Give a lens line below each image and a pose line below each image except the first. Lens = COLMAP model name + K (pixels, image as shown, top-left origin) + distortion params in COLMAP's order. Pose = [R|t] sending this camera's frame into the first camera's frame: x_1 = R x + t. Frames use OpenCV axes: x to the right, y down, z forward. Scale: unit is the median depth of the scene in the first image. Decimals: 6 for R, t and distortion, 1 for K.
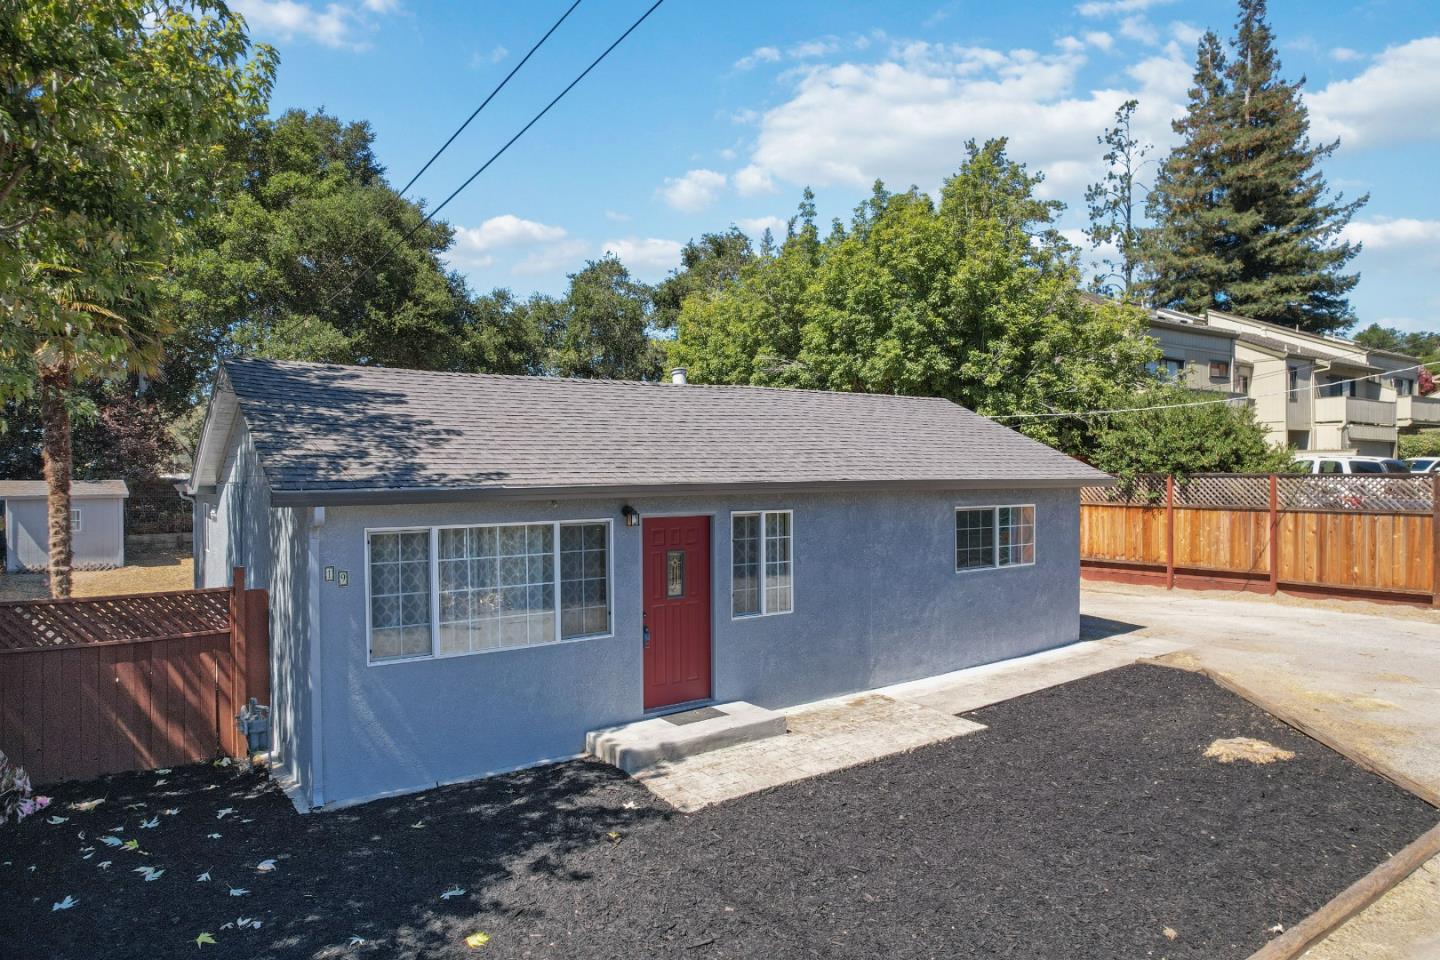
lens RADIAL K [[933.2, 0, 724.8], [0, 933.2, 480.7], [0, 0, 1]] dist [-0.077826, 0.069497]
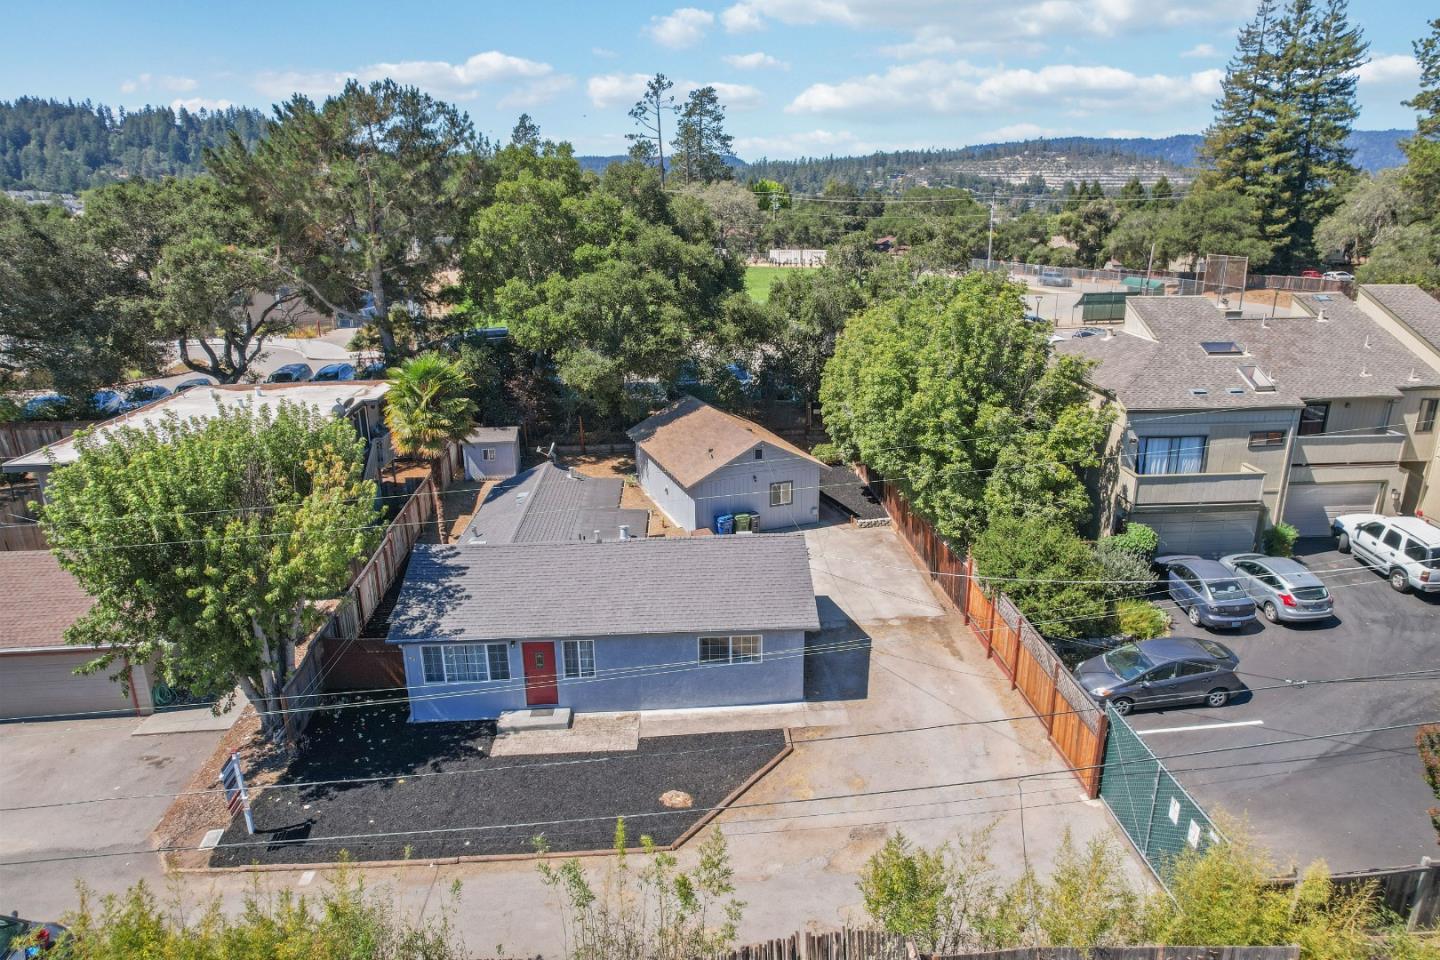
lens RADIAL K [[933.2, 0, 731.1], [0, 933.2, 482.7], [0, 0, 1]] dist [-0.077826, 0.069497]
pose [[0.848679, 0.160097, -0.504096, 0.883405], [-0.003340, 0.954691, 0.297579, -0.622787], [0.528897, -0.250865, 0.810761, -0.376877]]
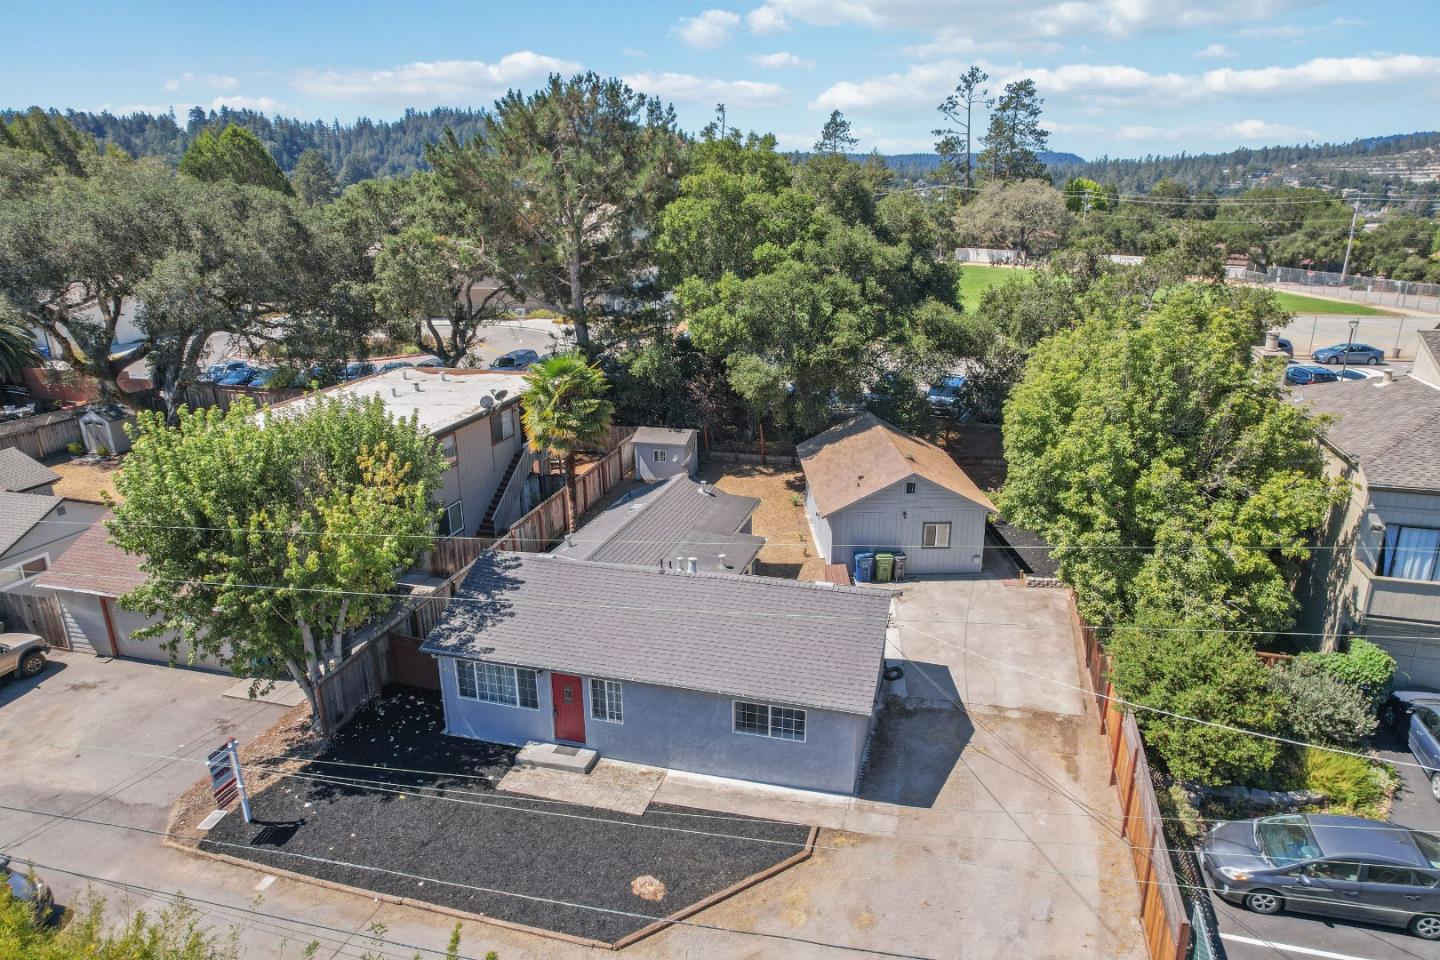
lens RADIAL K [[933.2, 0, 722.3], [0, 933.2, 484.7], [0, 0, 1]] dist [-0.077826, 0.069497]
pose [[0.621253, 0.240661, -0.745739, 1.000331], [-0.005208, 0.952918, 0.303182, -0.619212], [0.783593, -0.184469, 0.593257, -0.003761]]
